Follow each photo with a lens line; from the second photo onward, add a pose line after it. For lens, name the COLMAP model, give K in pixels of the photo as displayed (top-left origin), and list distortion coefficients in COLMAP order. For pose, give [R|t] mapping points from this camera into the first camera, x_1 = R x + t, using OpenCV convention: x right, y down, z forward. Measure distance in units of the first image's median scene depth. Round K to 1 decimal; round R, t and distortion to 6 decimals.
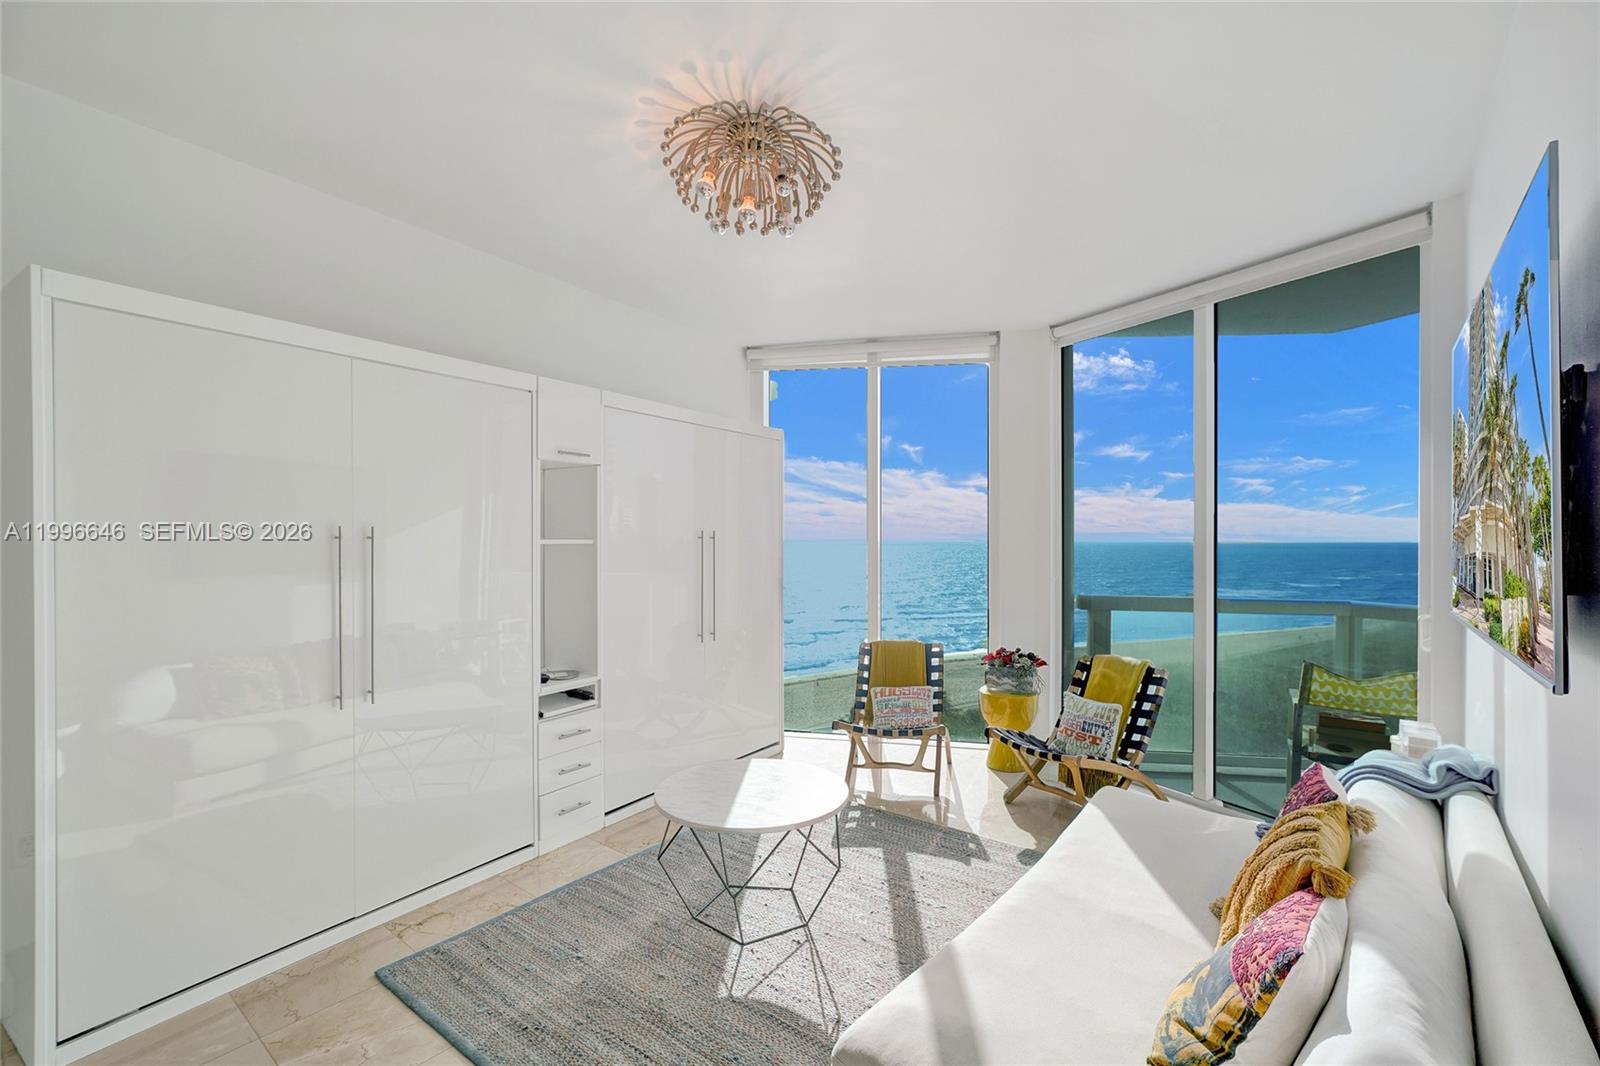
lens RADIAL K [[720.1, 0, 801.6], [0, 720.1, 526.6], [0, 0, 1]] dist [0.000683, 0.018233]
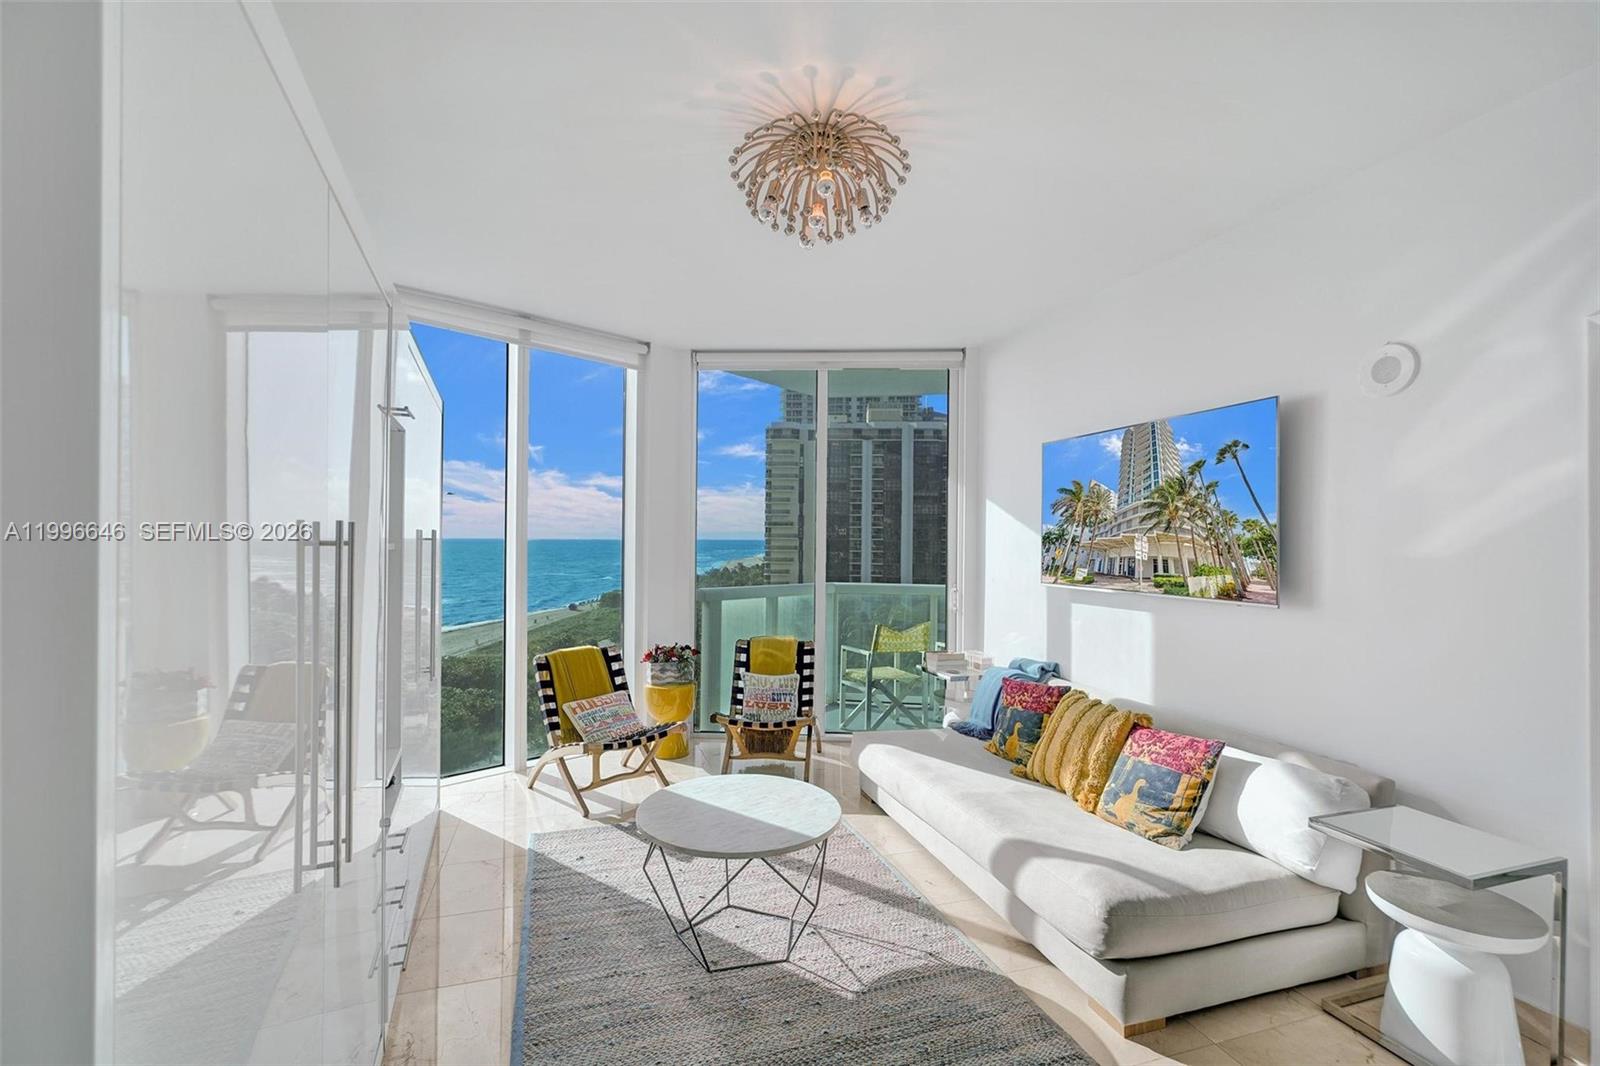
lens RADIAL K [[705.6, 0, 805.0], [0, 705.6, 533.9], [0, 0, 1]] dist [-0.020063, 0.000081]
pose [[0.548210, 0.010119, 0.836279, -0.536443], [-0.024497, 0.999692, 0.003962, -0.003478], [-0.835982, -0.022658, 0.548289, 0.289829]]
